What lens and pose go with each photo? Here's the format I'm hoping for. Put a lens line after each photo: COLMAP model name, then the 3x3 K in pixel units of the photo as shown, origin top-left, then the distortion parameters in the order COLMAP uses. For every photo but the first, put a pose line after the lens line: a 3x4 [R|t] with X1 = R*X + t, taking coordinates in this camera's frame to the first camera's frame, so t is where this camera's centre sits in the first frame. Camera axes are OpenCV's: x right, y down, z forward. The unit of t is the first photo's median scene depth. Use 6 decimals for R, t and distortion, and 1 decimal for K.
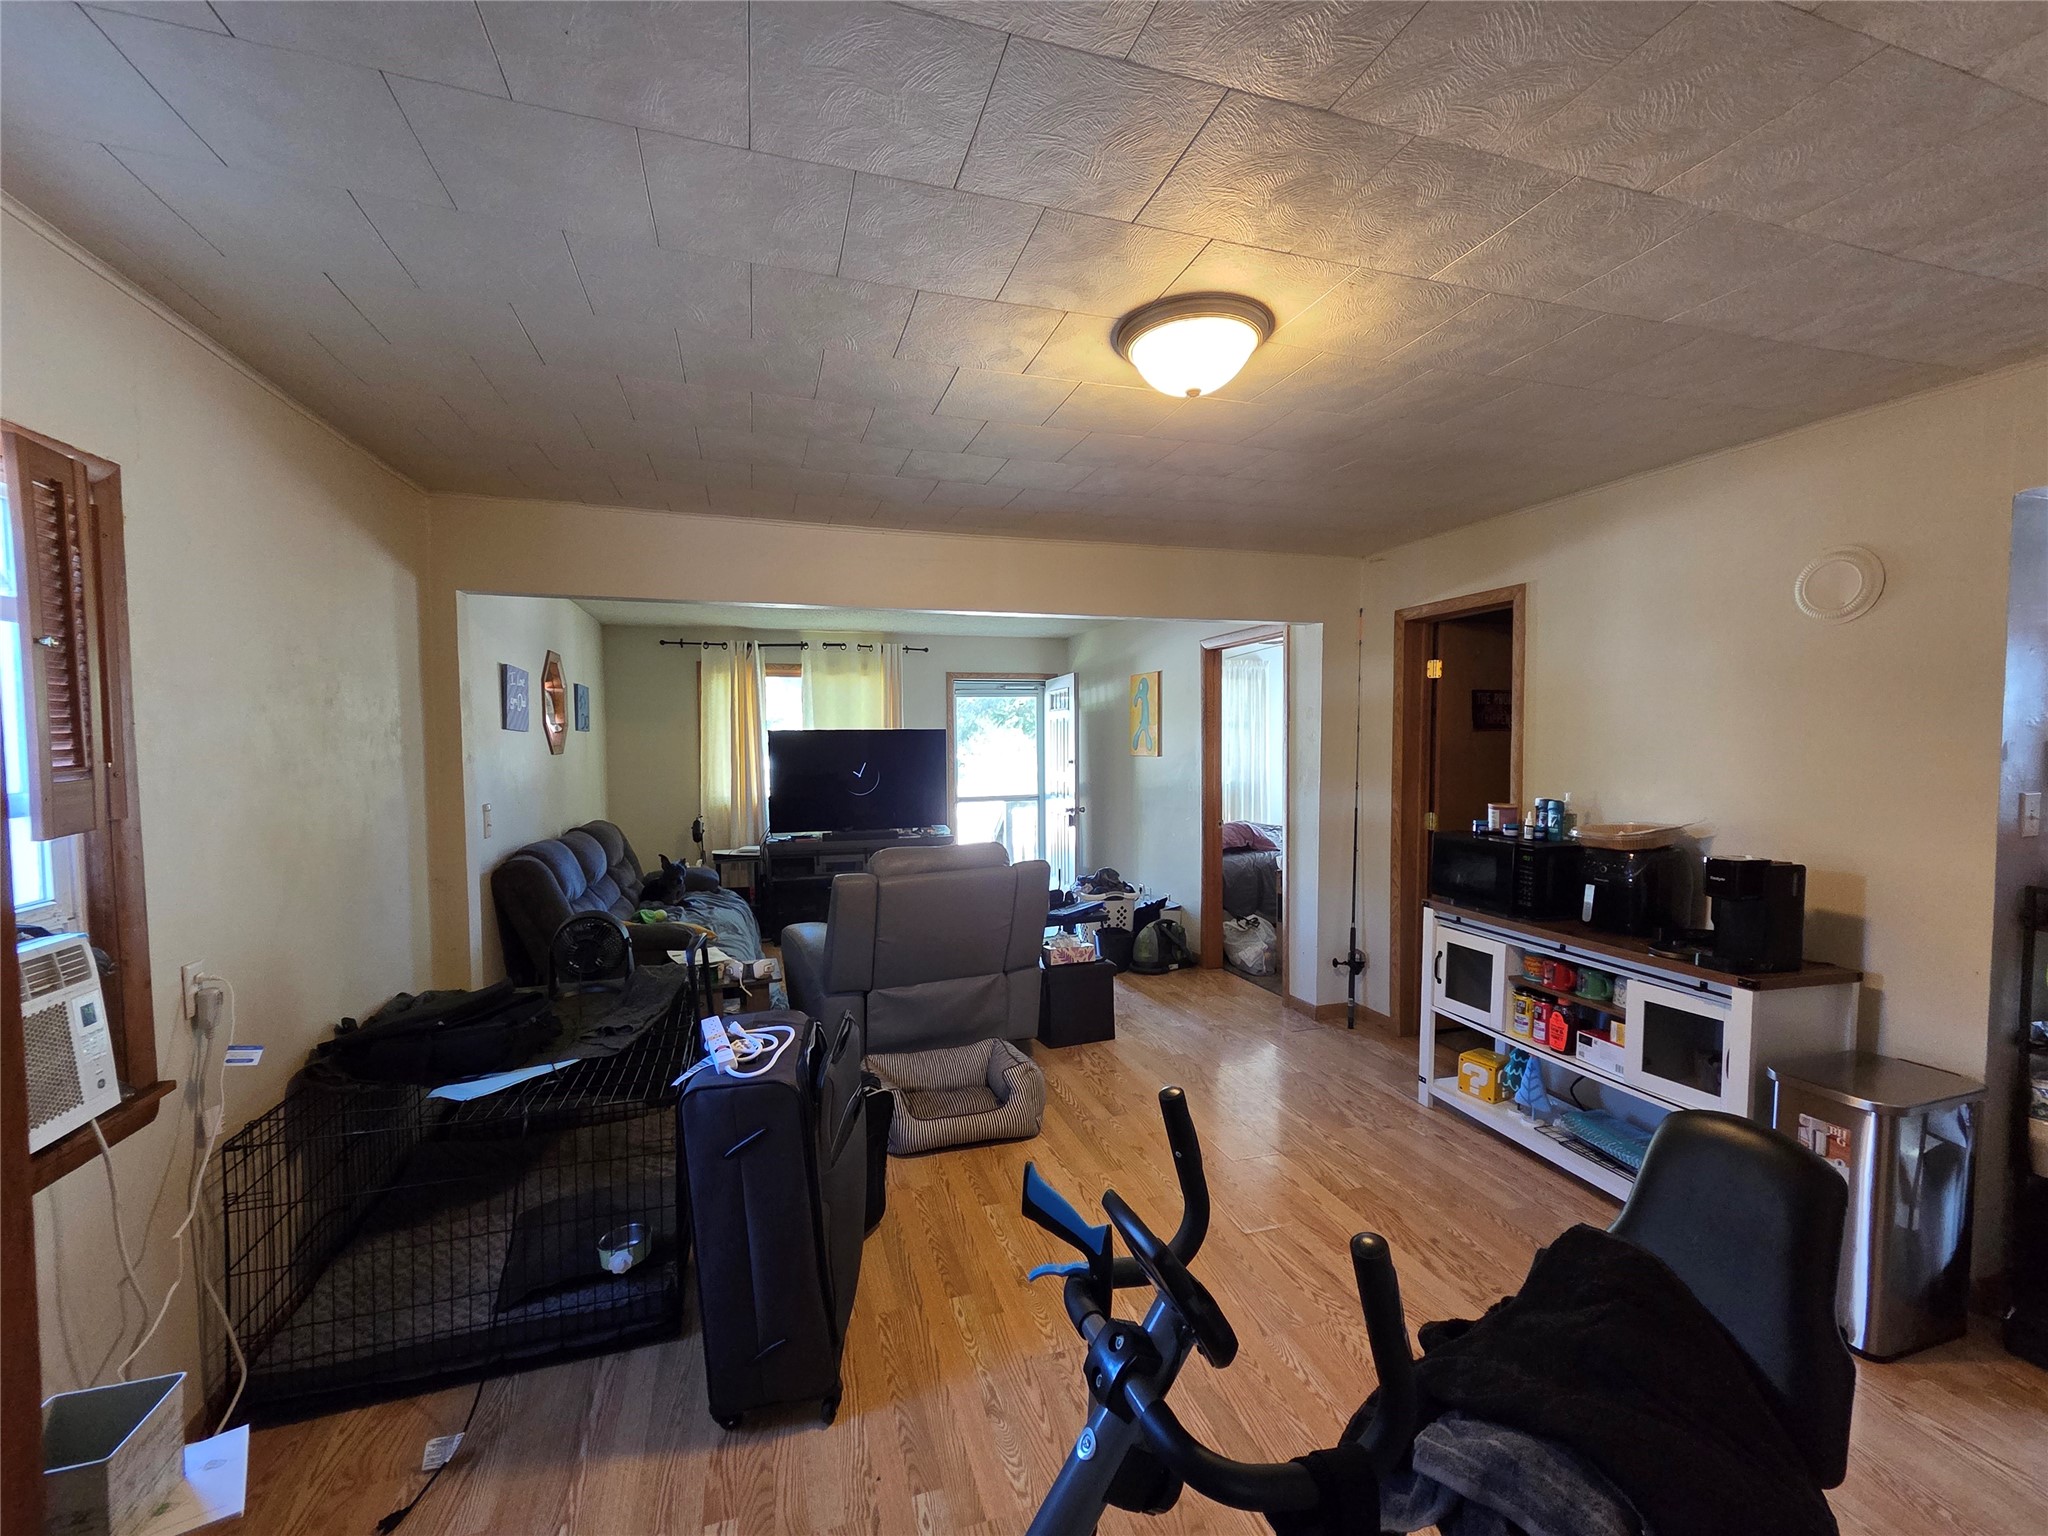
lens RADIAL K [[840.0, 0, 1016.6], [0, 840.0, 779.5], [0, 0, 1]] dist [0.000384, 0.000148]
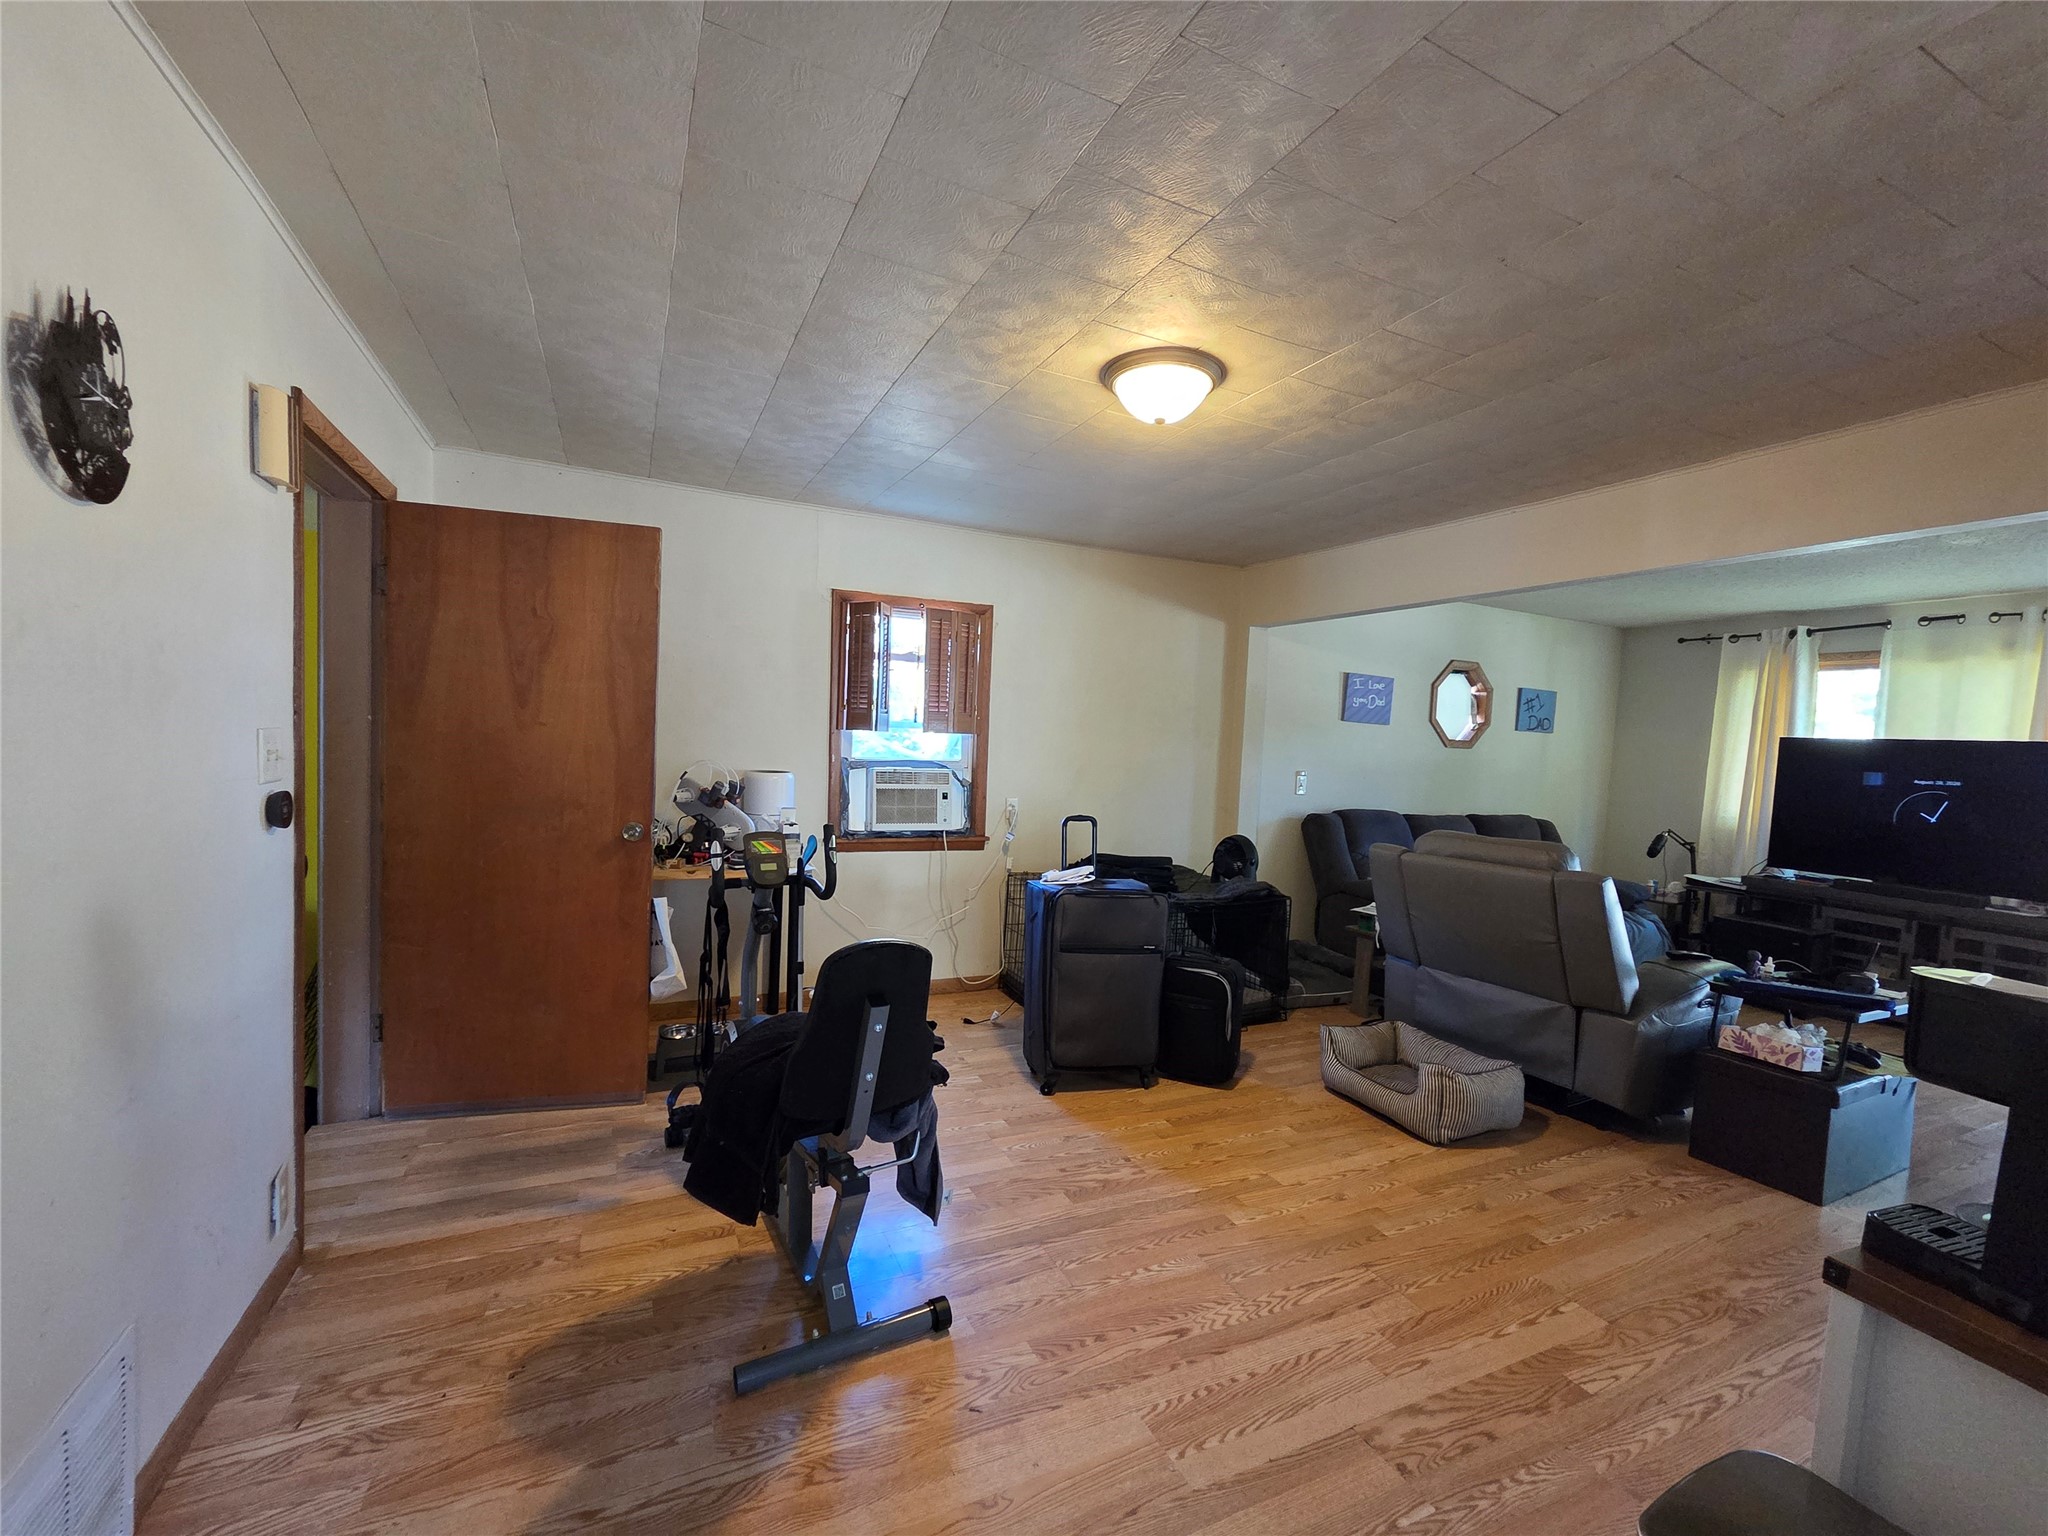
lens RADIAL K [[840.0, 0, 1016.6], [0, 840.0, 779.5], [0, 0, 1]] dist [0.000384, 0.000148]
pose [[0.132237, 0.063334, -0.989193, 0.397136], [-0.094998, 0.994173, 0.050953, 0.009084], [0.986655, 0.087233, 0.137483, 0.177660]]
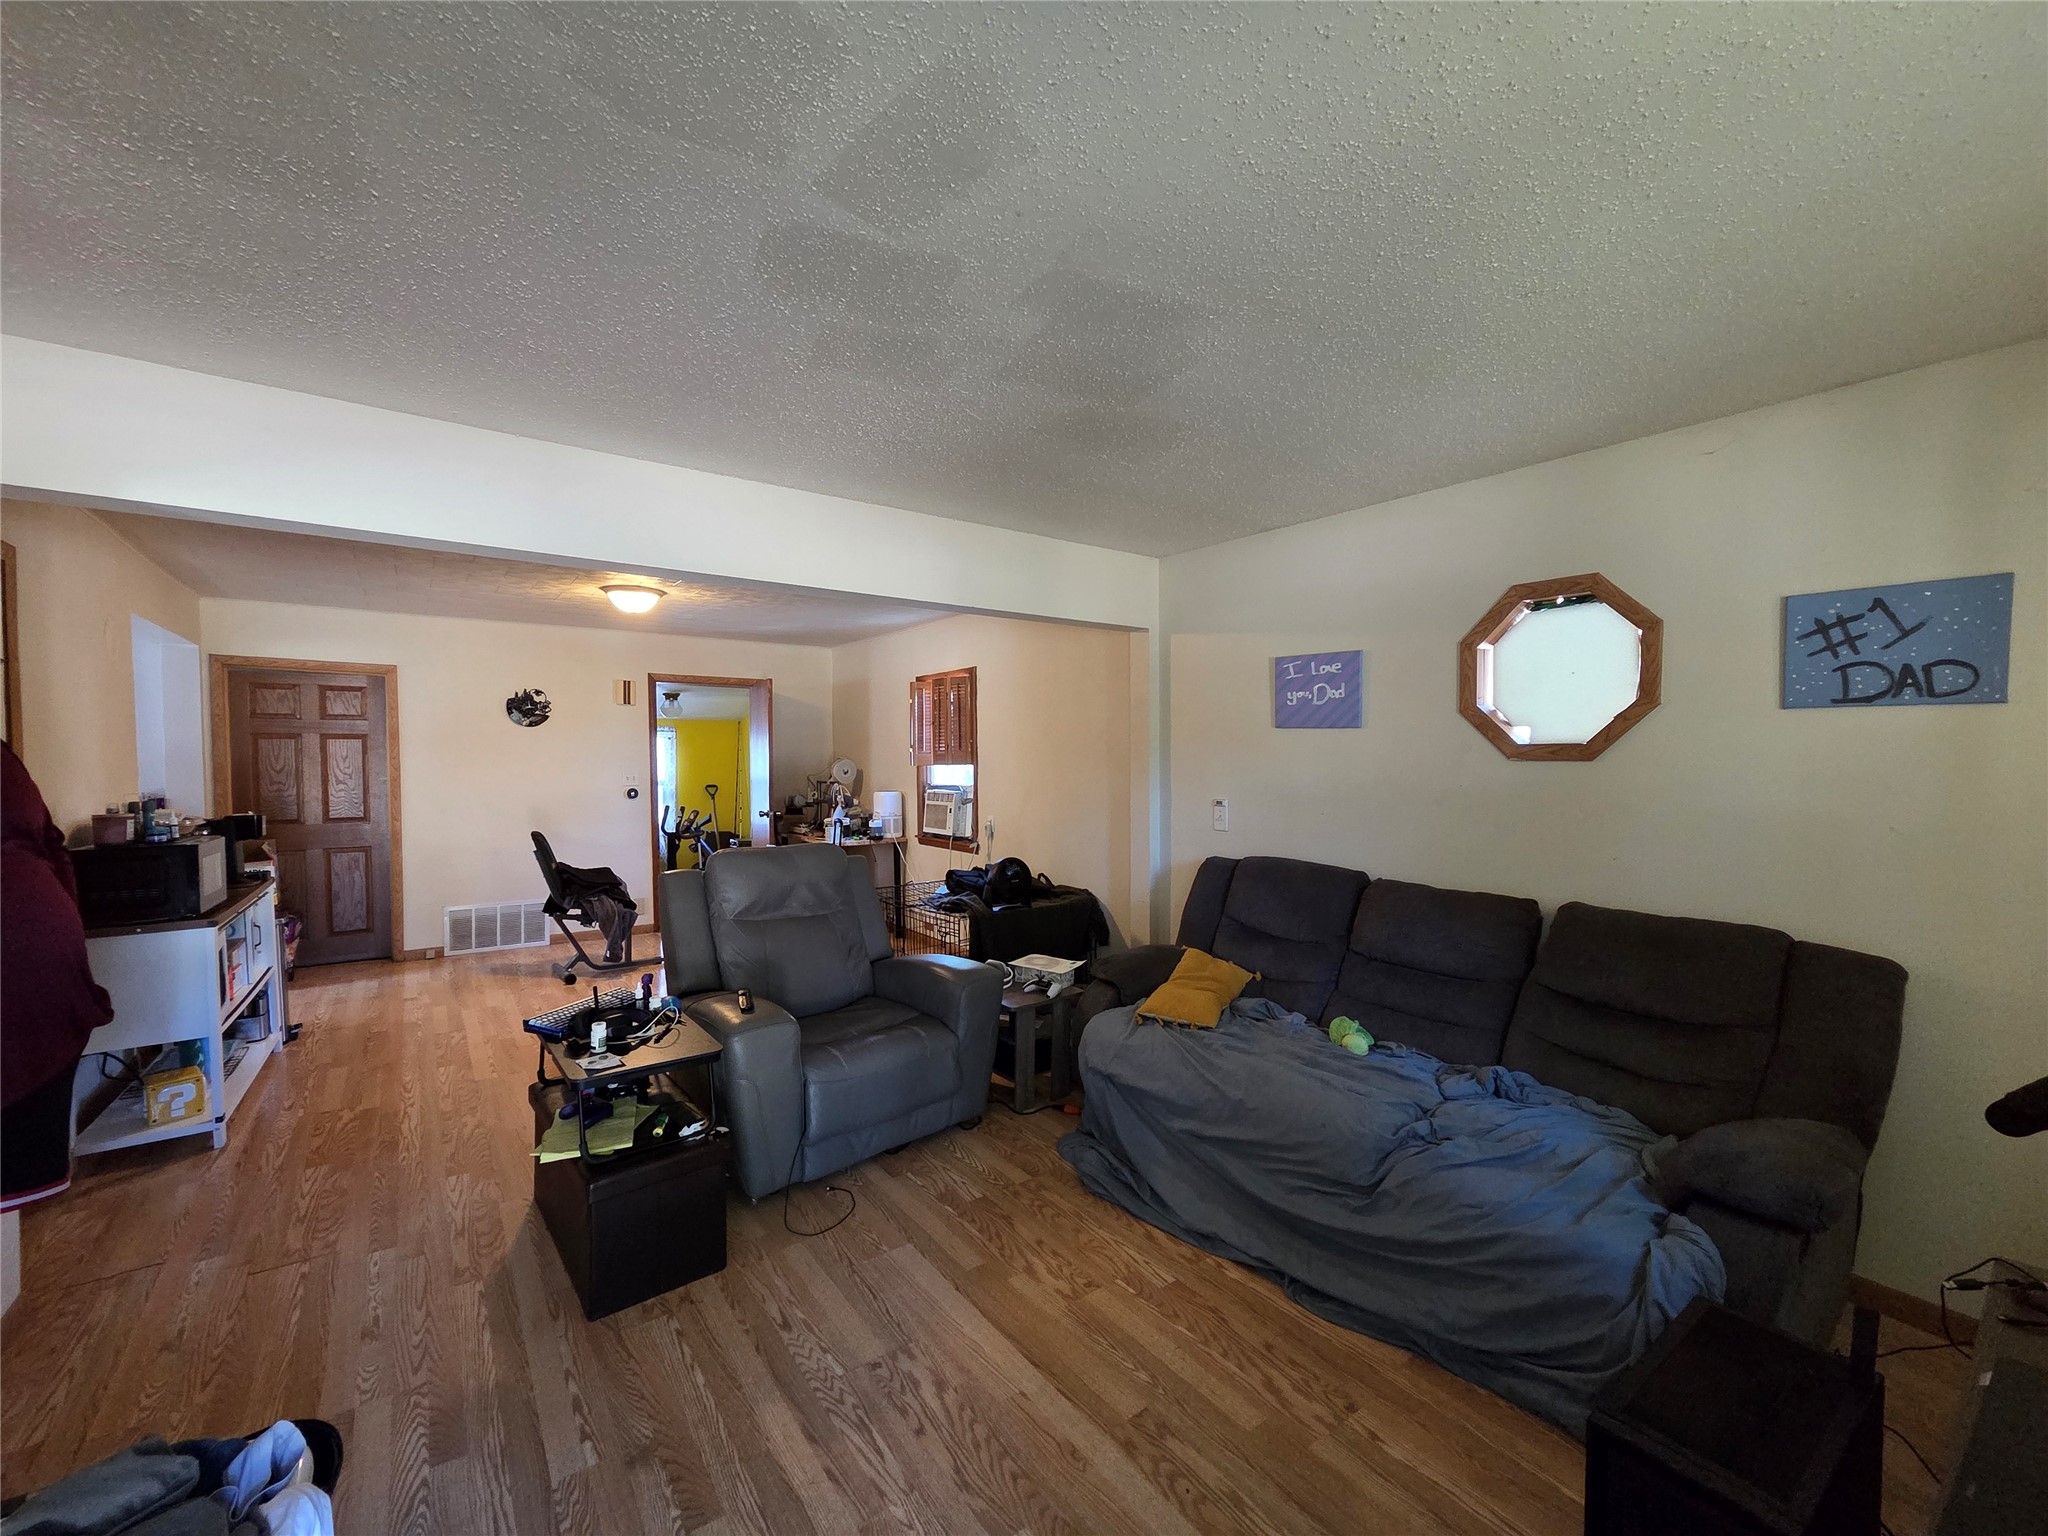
lens RADIAL K [[840.0, 0, 1016.6], [0, 840.0, 779.5], [0, 0, 1]] dist [0.000384, 0.000148]
pose [[-0.945841, 0.015659, -0.324253, -0.020140], [-0.010742, 0.996779, 0.079470, -0.043824], [0.324453, 0.078650, -0.942626, 1.061720]]
